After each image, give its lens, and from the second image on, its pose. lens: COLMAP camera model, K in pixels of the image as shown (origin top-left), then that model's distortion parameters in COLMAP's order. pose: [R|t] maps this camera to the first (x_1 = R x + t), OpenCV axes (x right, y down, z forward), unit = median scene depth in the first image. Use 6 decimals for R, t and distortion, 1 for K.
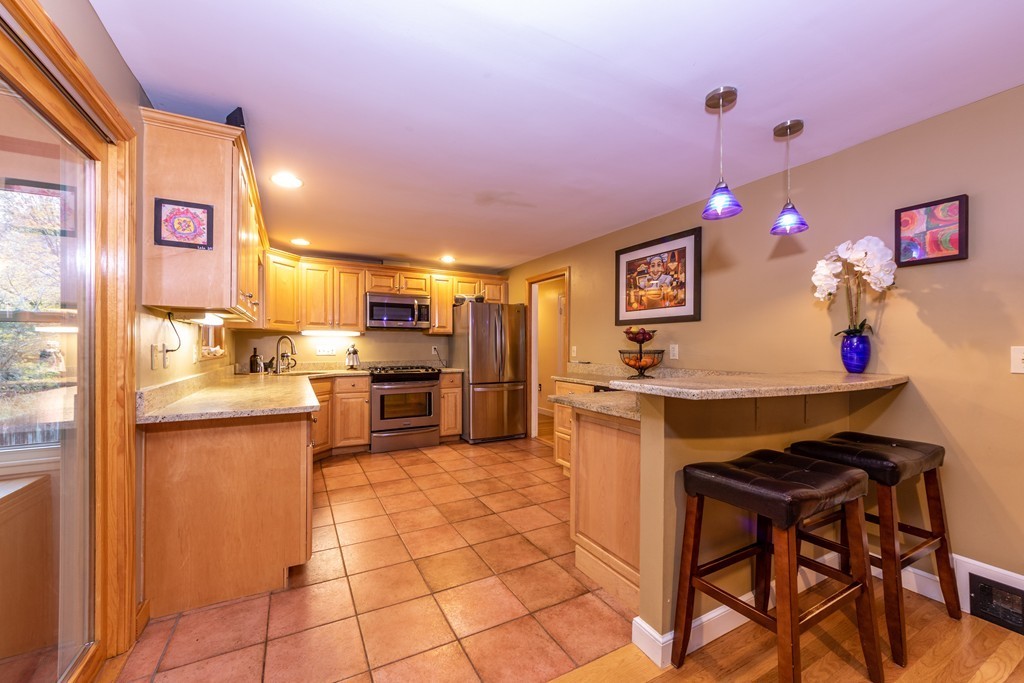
lens RADIAL K [[403.4, 0, 512.9], [0, 403.4, 350.0], [0, 0, 1]] dist [0.000719, 0.000449]
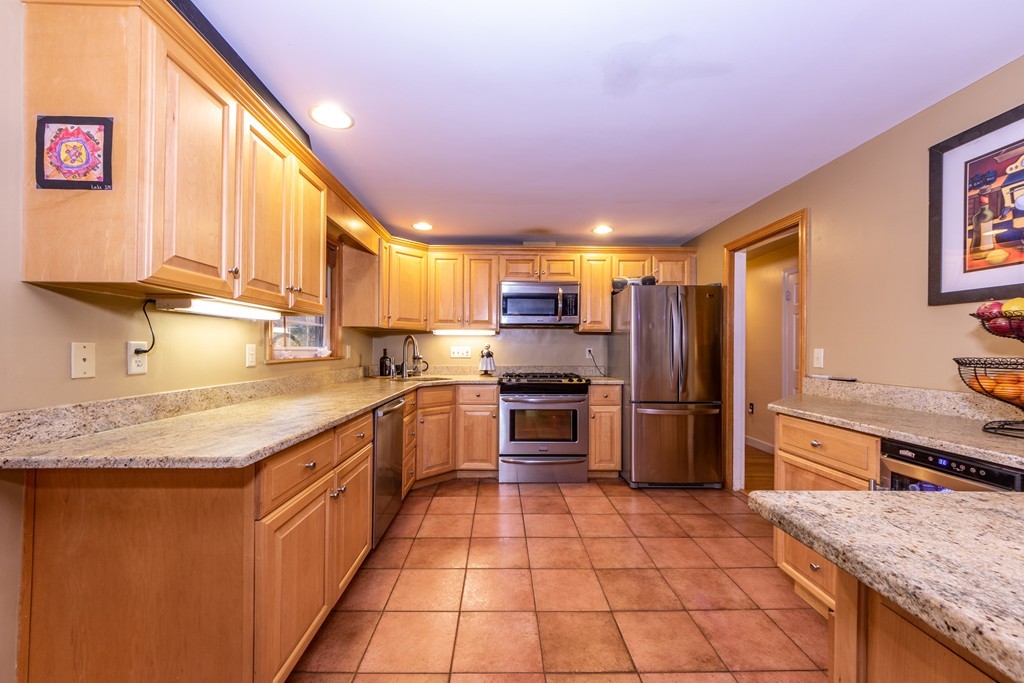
lens RADIAL K [[403.8, 0, 503.9], [0, 403.8, 345.9], [0, 0, 1]] dist [-0.001503, -0.000272]
pose [[0.881777, 0.001762, -0.471663, 0.034228], [-0.009194, 0.999867, -0.013453, -0.002001], [0.471577, 0.016199, 0.881676, 0.323253]]
